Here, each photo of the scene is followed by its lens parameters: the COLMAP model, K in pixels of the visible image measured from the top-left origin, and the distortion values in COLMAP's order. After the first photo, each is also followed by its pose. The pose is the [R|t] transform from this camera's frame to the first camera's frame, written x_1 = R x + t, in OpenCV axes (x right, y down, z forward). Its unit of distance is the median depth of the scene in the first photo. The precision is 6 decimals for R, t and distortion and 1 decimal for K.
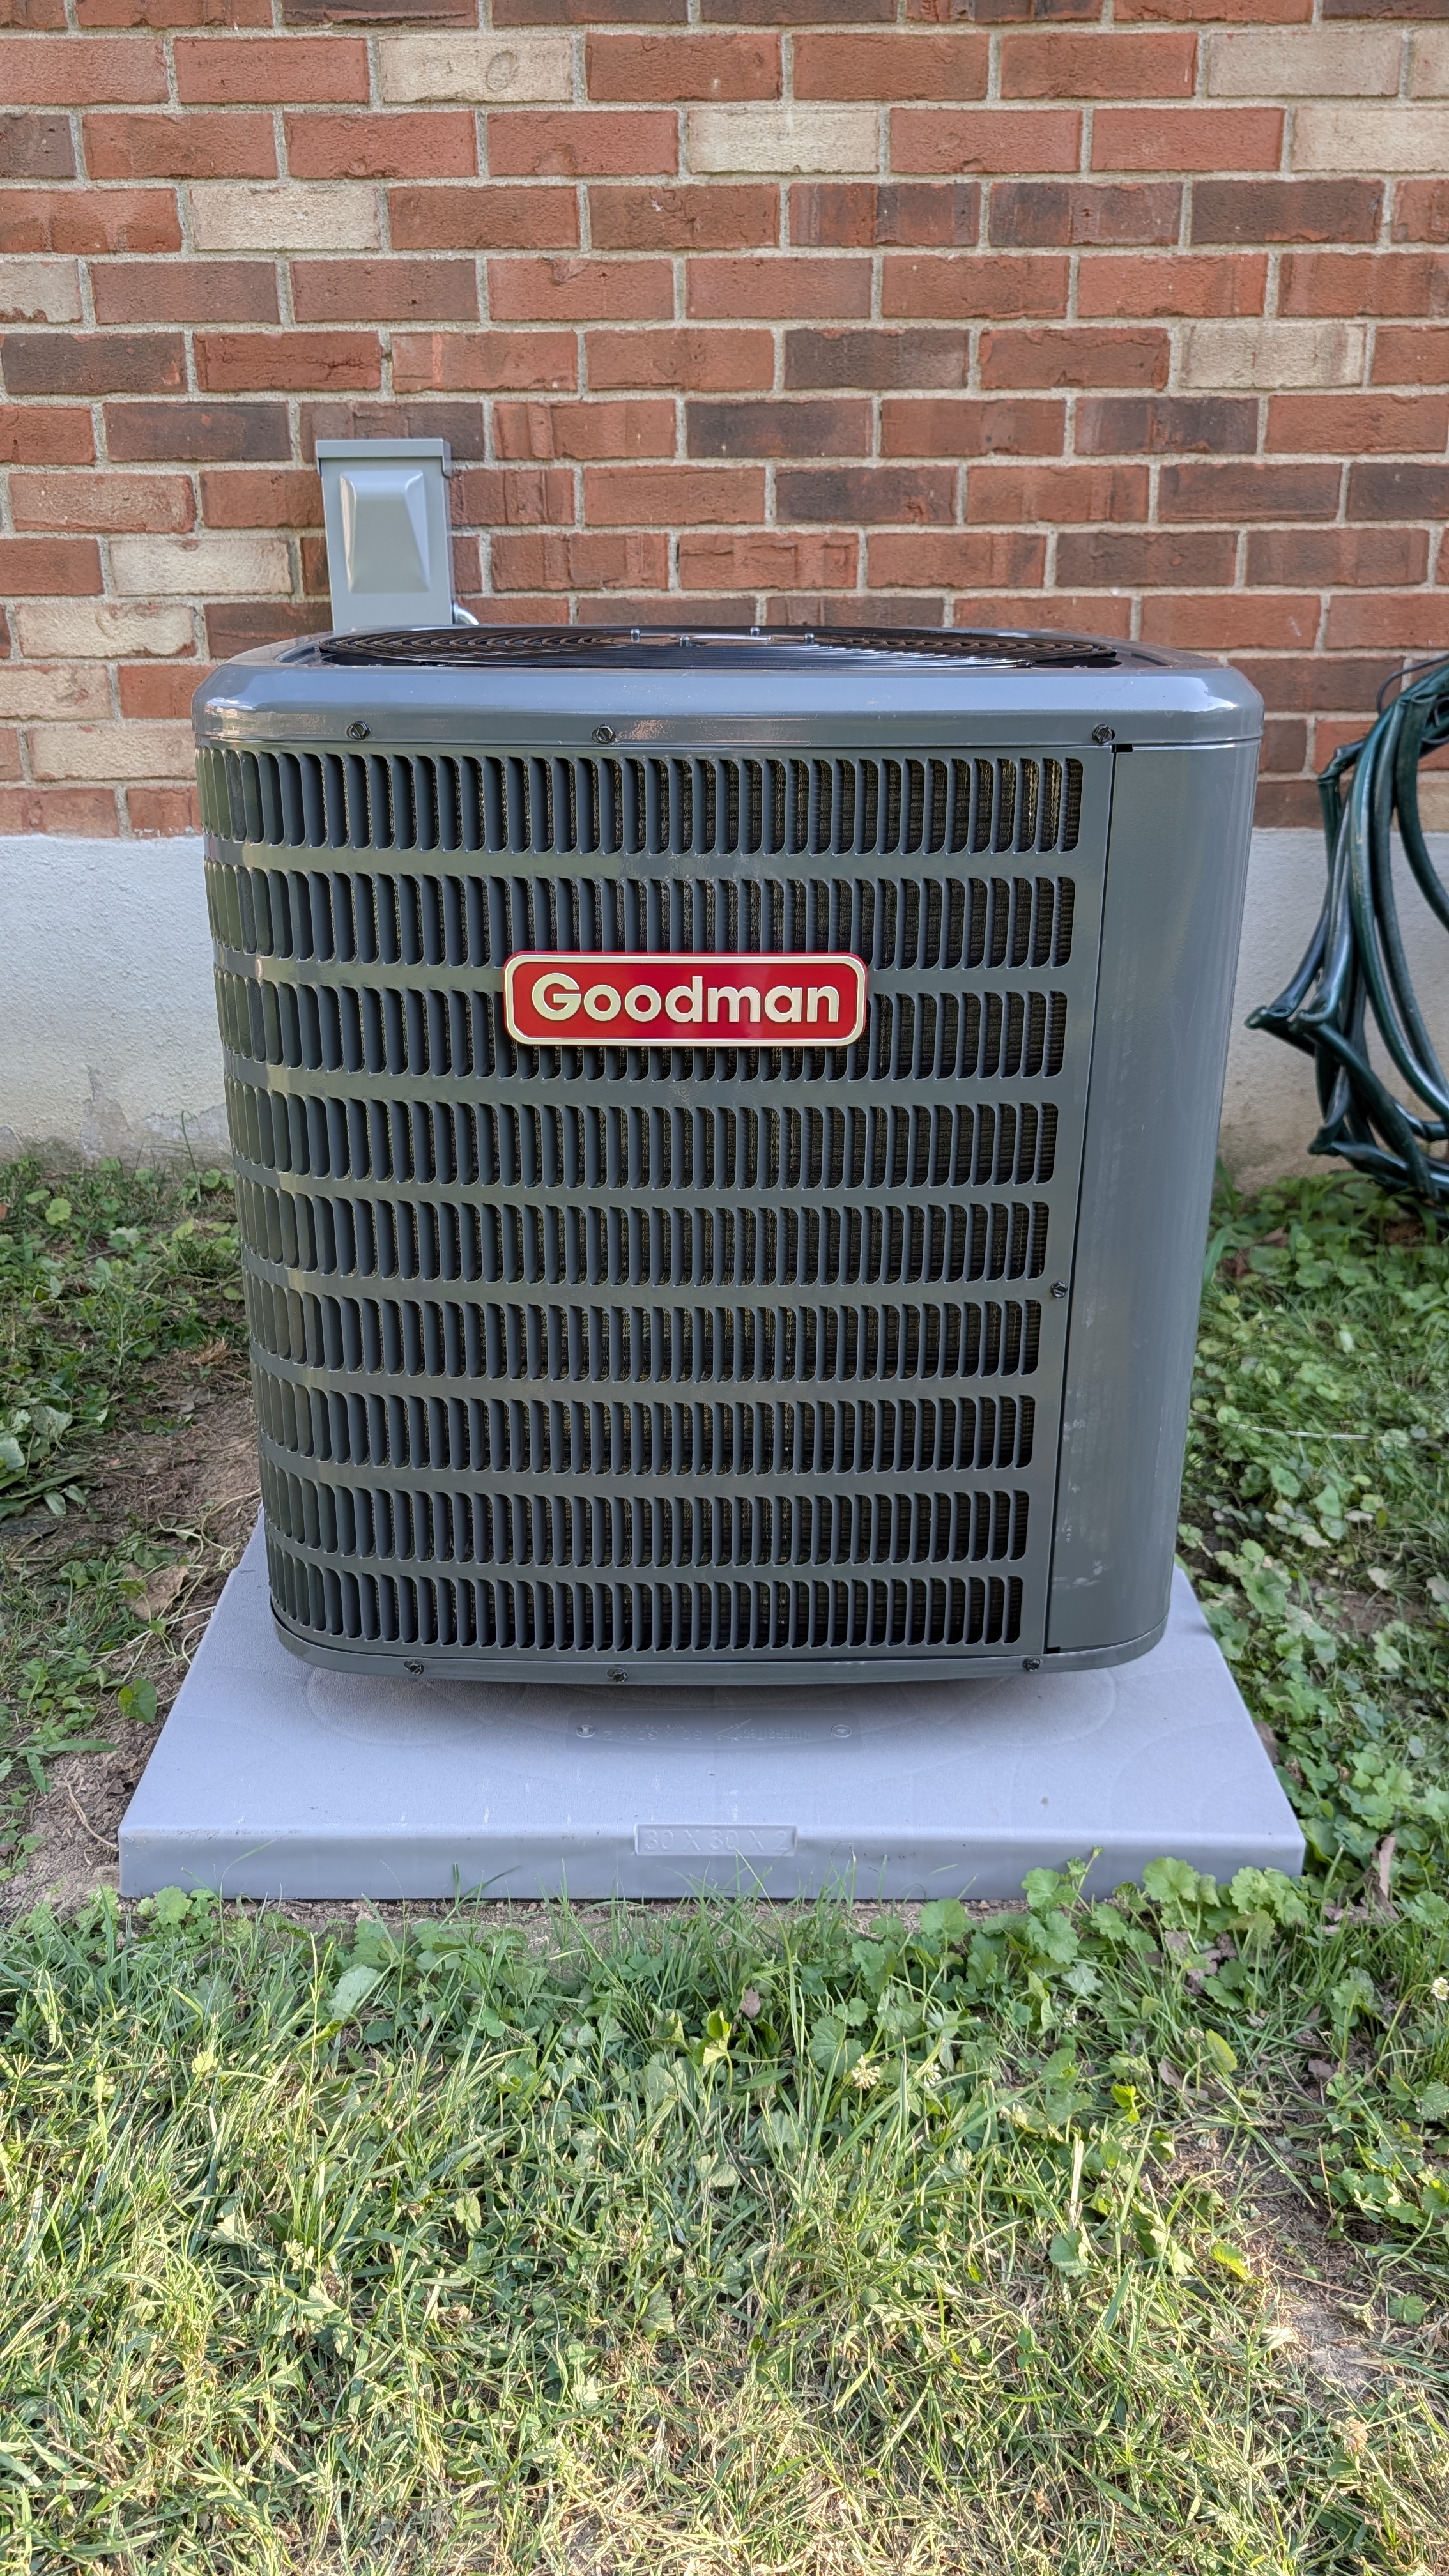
lens RADIAL K [[1850.1, 0, 723.1], [0, 1850.1, 1277.3], [0, 0, 1]] dist [0.004039, -0.003916]
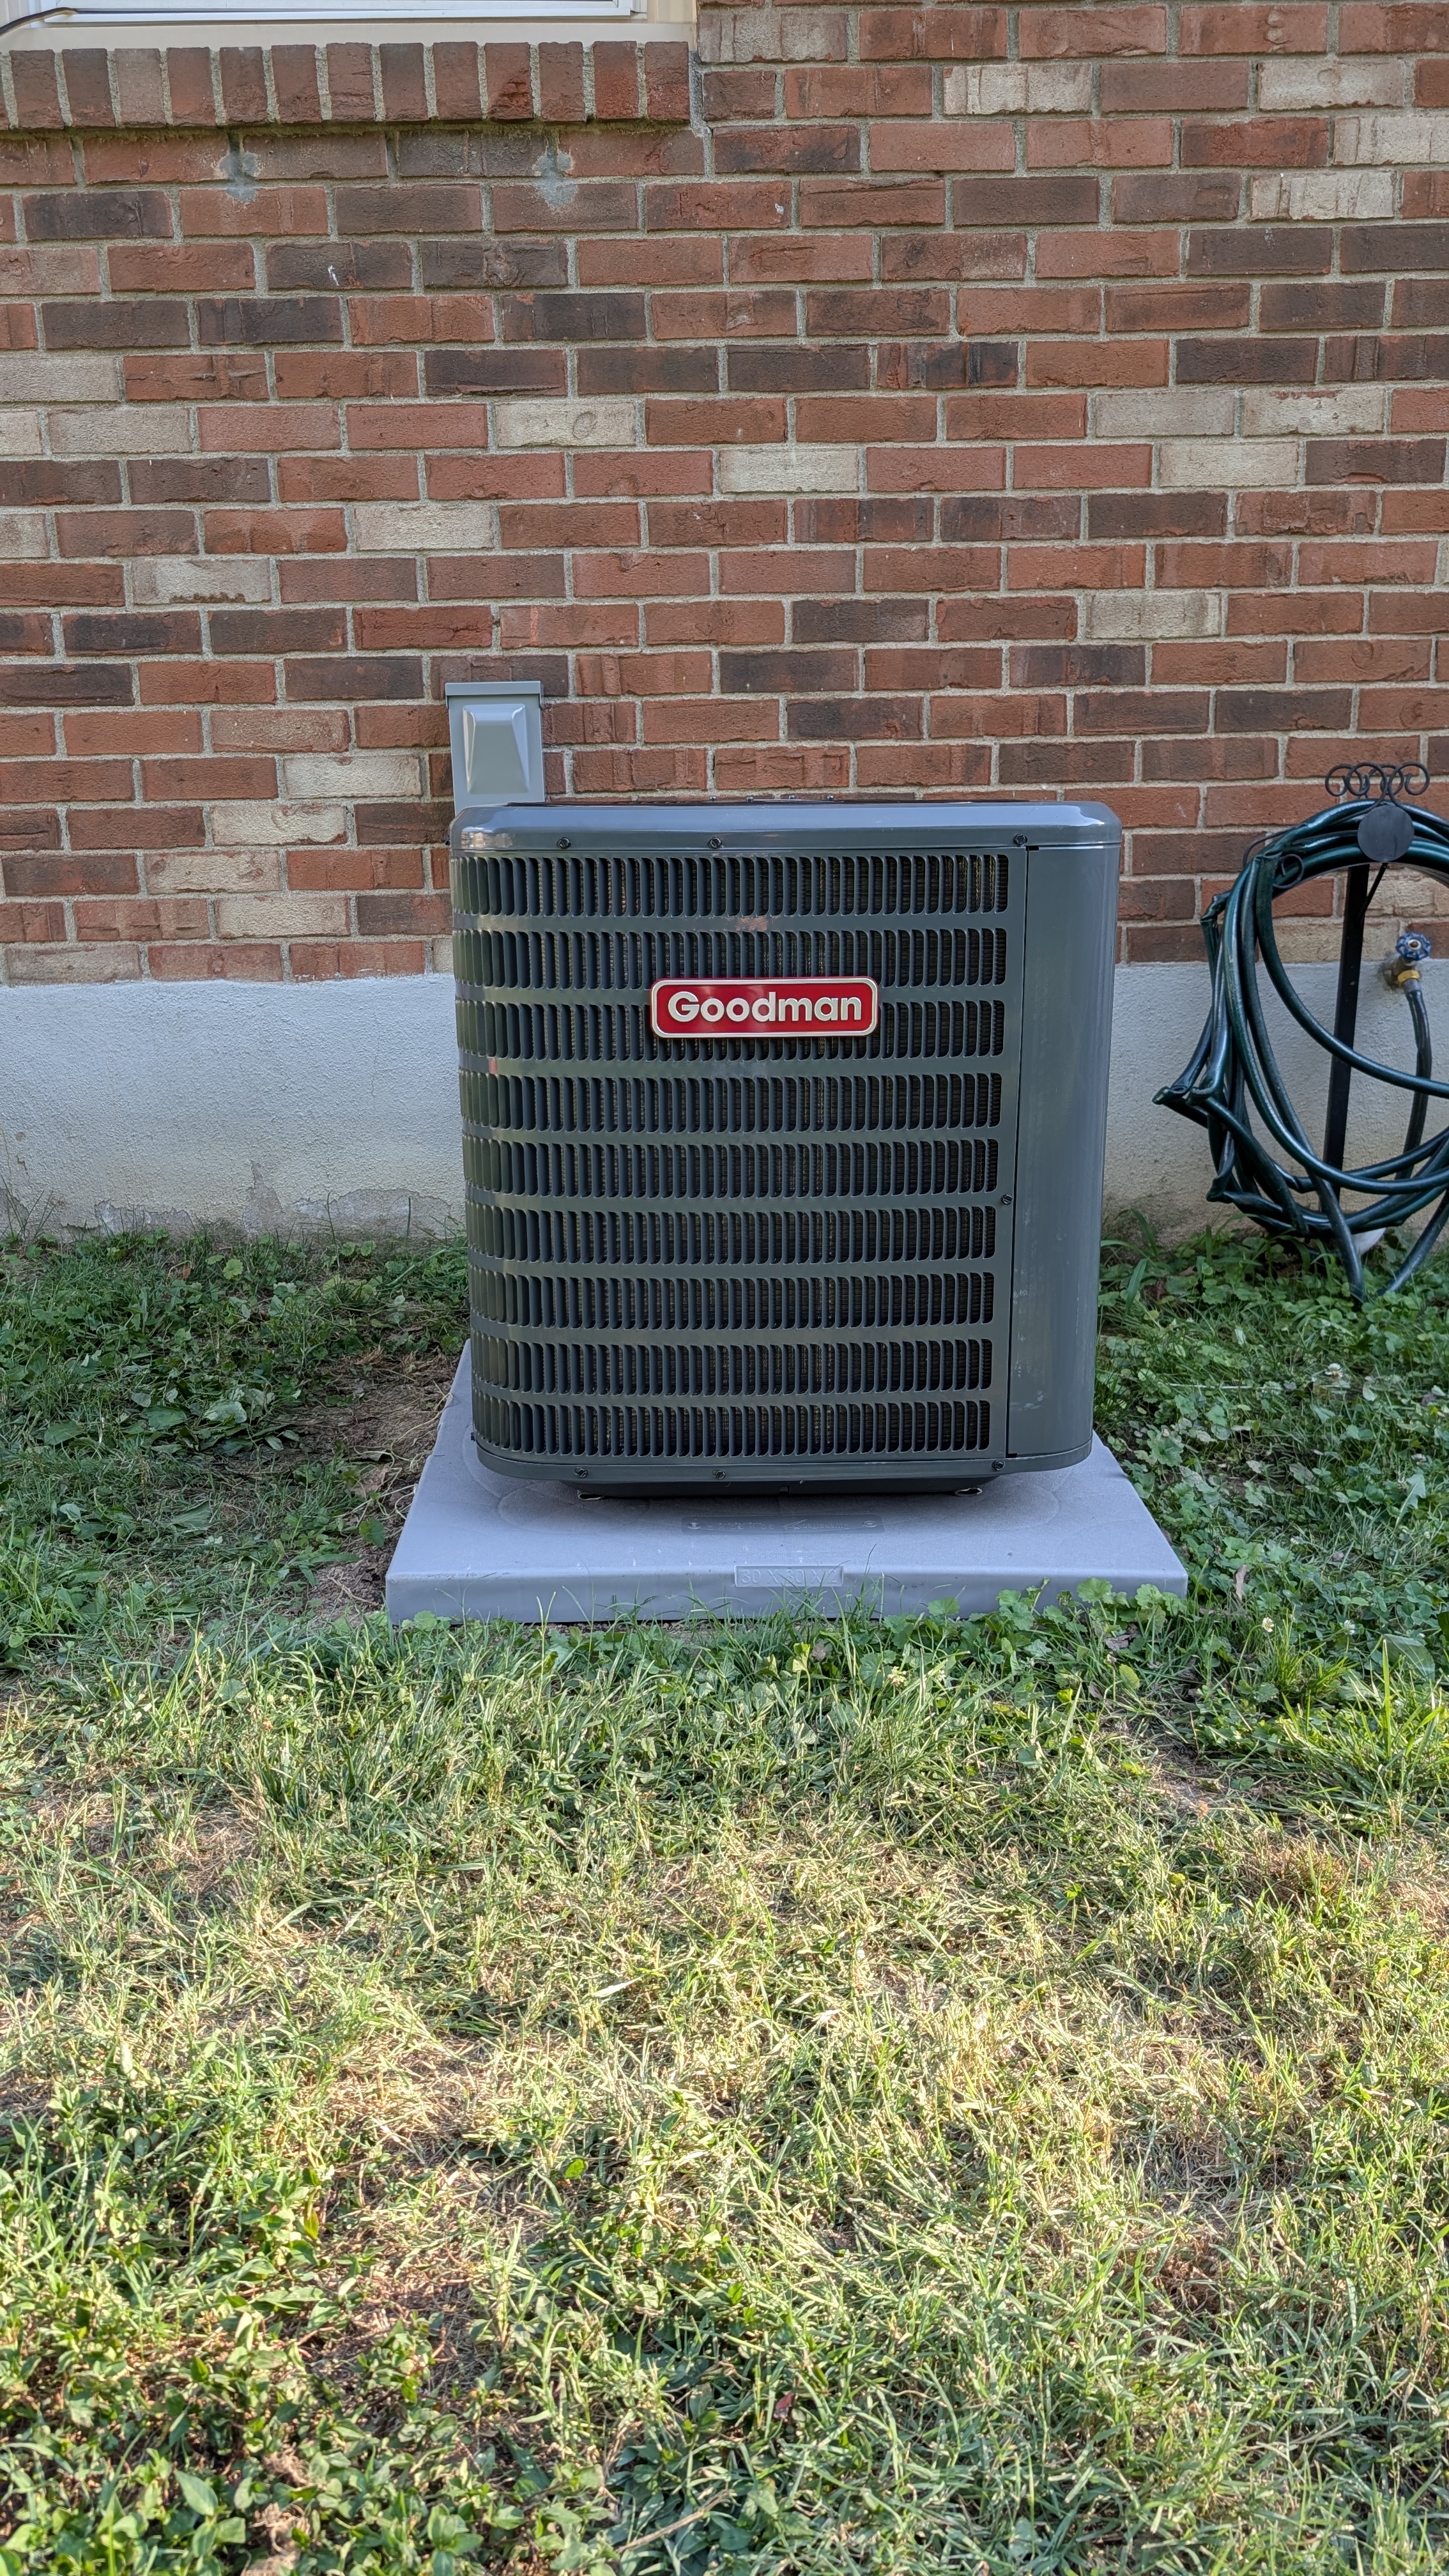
lens RADIAL K [[1850.1, 0, 728.8], [0, 1850.1, 1304.5], [0, 0, 1]] dist [0.004039, -0.003916]
pose [[0.999761, -0.016775, 0.014038, -0.042386], [0.018180, 0.994112, -0.106823, 0.149110], [-0.012163, 0.107052, 0.994179, -0.301988]]
